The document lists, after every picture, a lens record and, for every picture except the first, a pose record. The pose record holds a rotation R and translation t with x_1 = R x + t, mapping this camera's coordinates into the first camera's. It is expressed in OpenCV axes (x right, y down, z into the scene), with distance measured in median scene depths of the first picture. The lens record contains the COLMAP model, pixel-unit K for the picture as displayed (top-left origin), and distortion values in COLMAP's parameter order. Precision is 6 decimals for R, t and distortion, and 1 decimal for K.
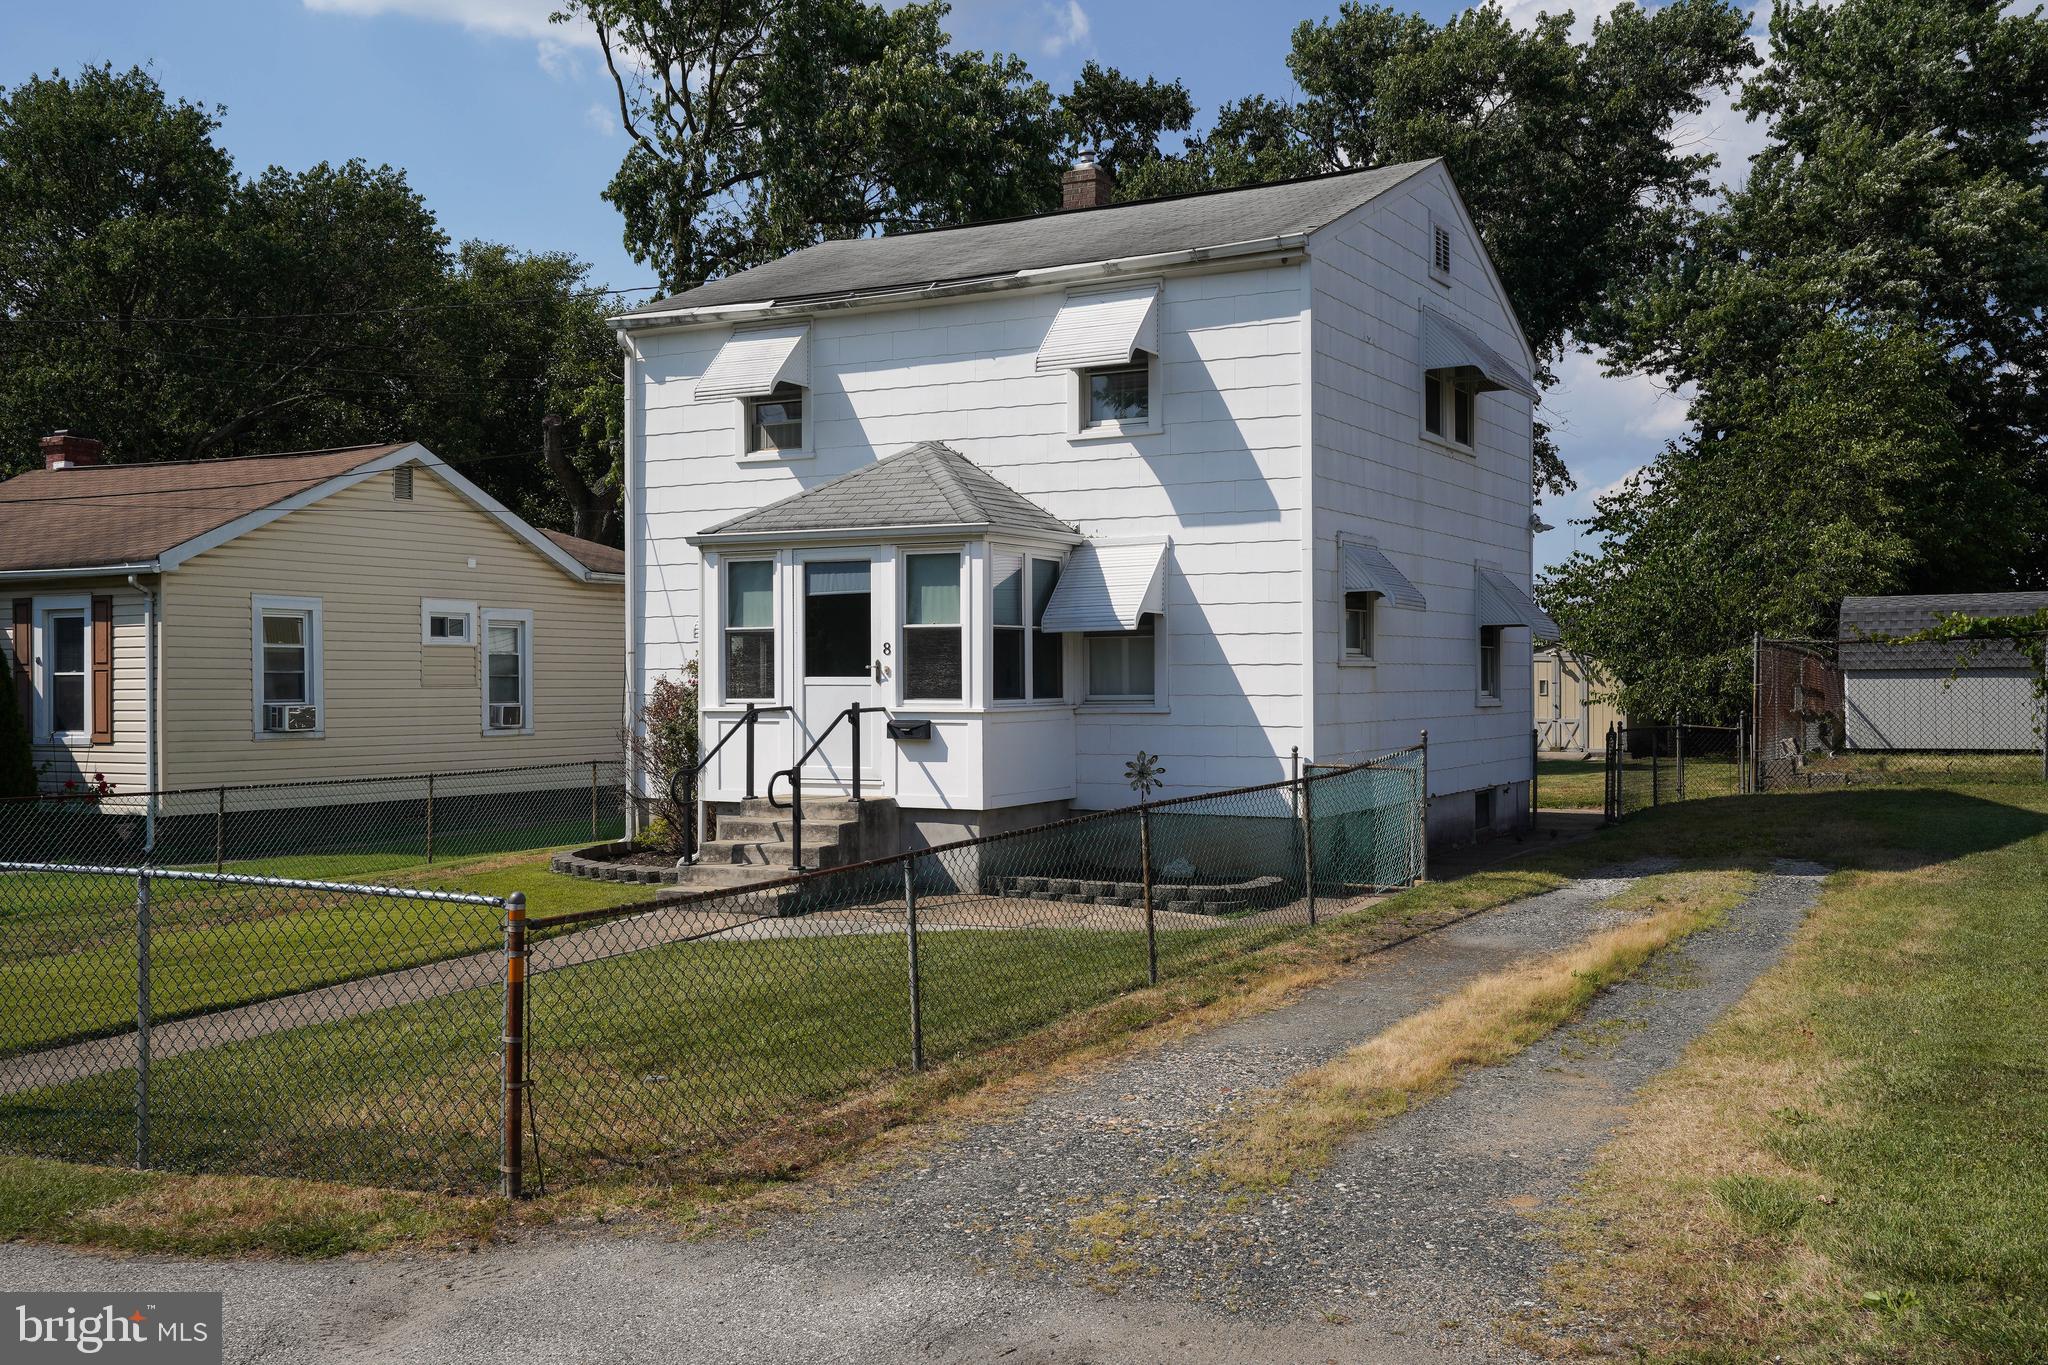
lens RADIAL K [[1926.4, 0, 1024.0], [0, 1926.4, 682.5], [0, 0, 1]] dist [0.058344, 0.003251]
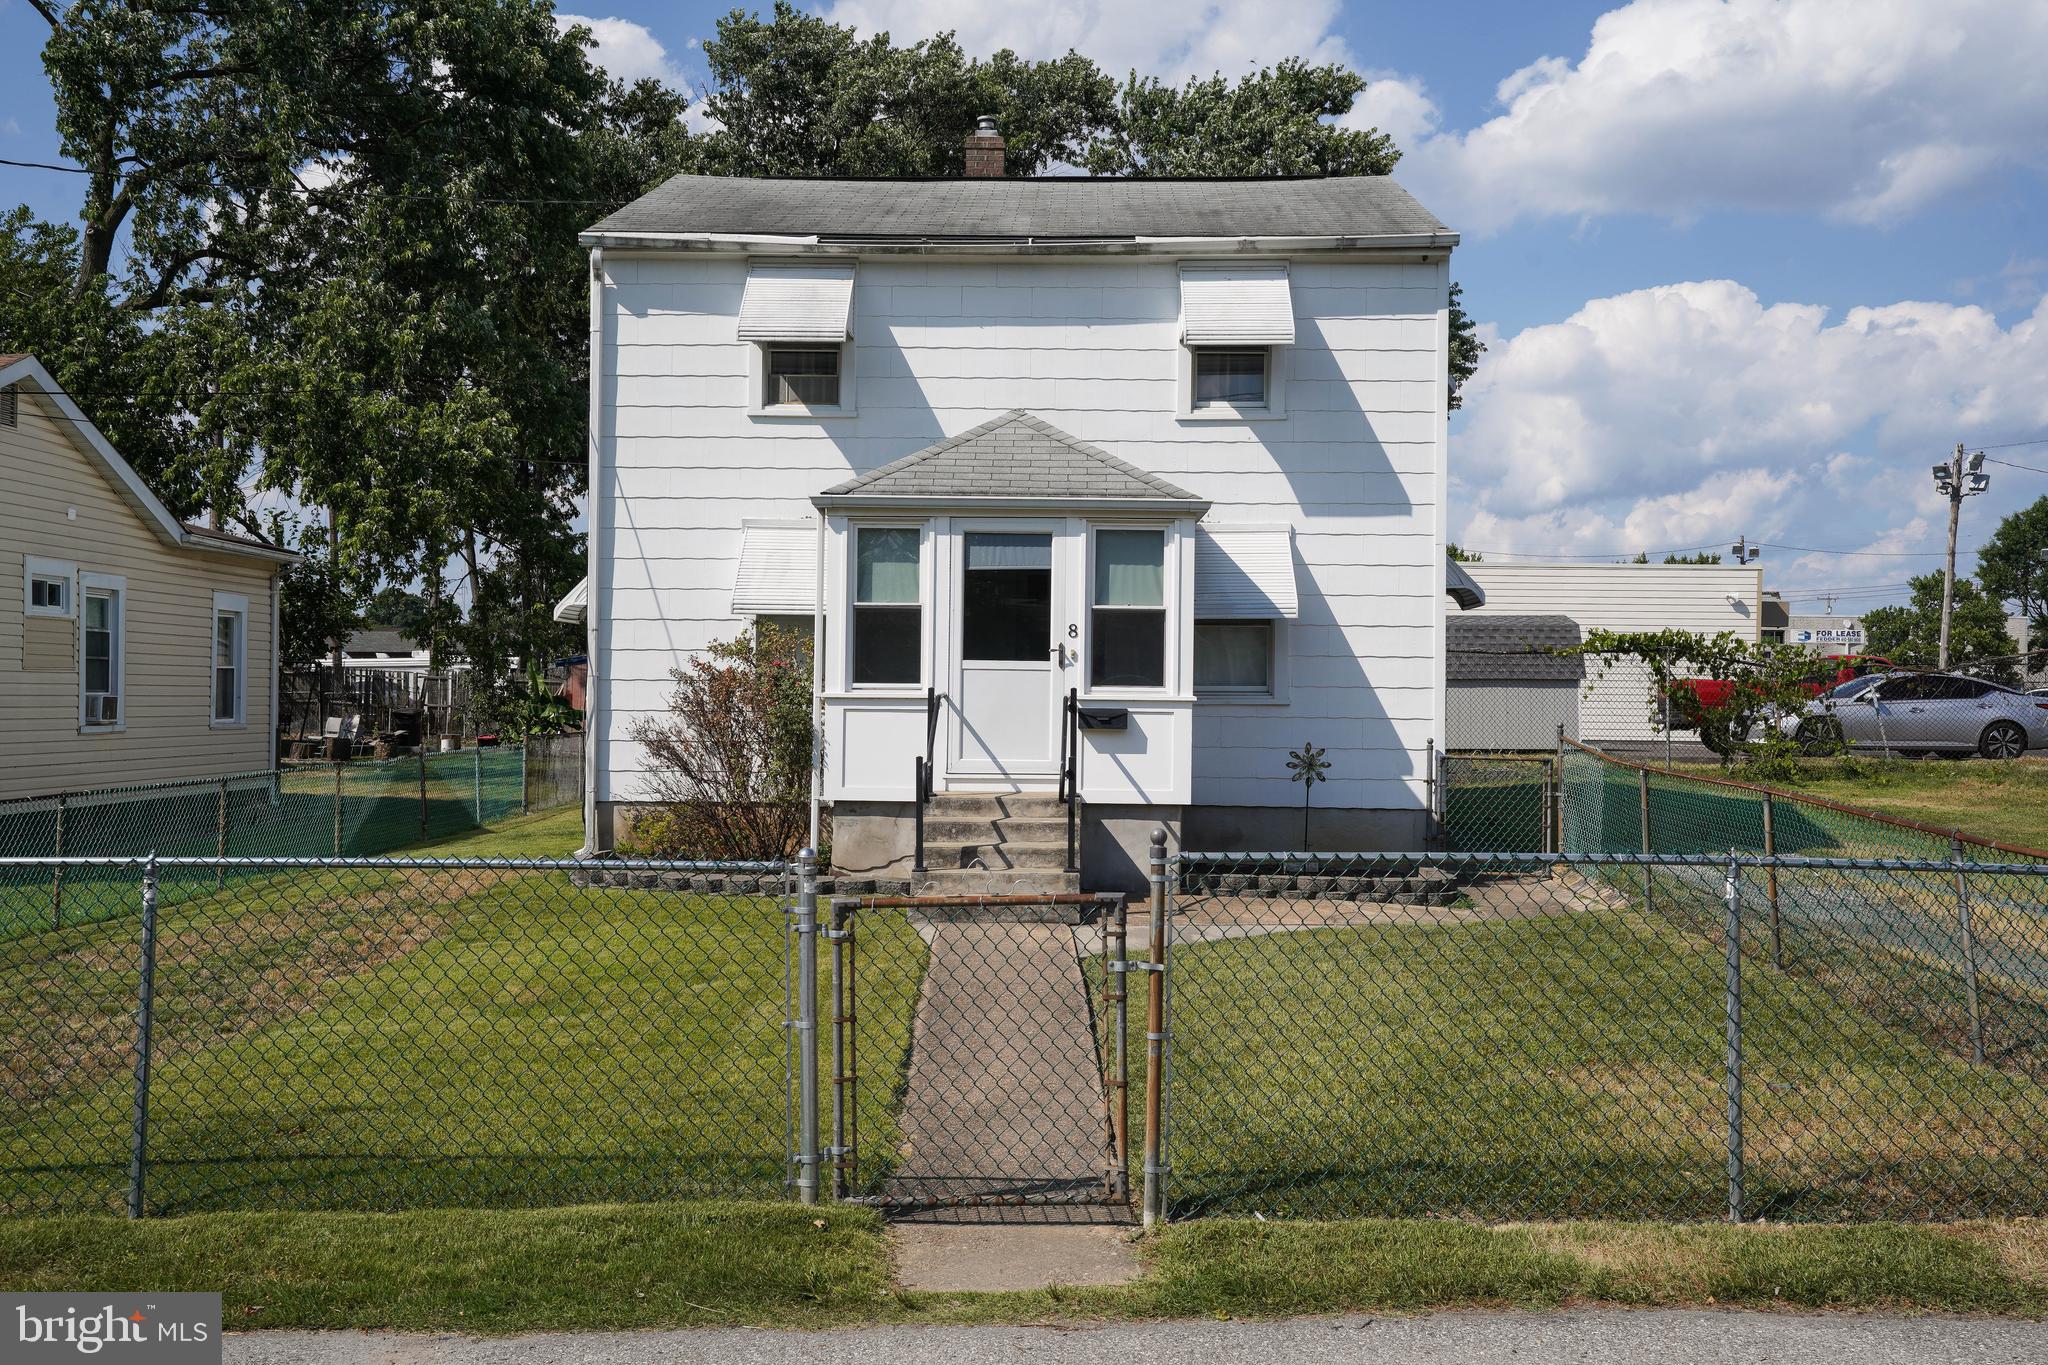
lens RADIAL K [[1926.4, 0, 1024.0], [0, 1926.4, 682.5], [0, 0, 1]] dist [0.058344, 0.003251]
pose [[0.891477, 0.015822, 0.452790, -0.493360], [-0.012957, 0.999872, -0.009429, 0.015601], [-0.452881, 0.002539, 0.891568, 0.186875]]
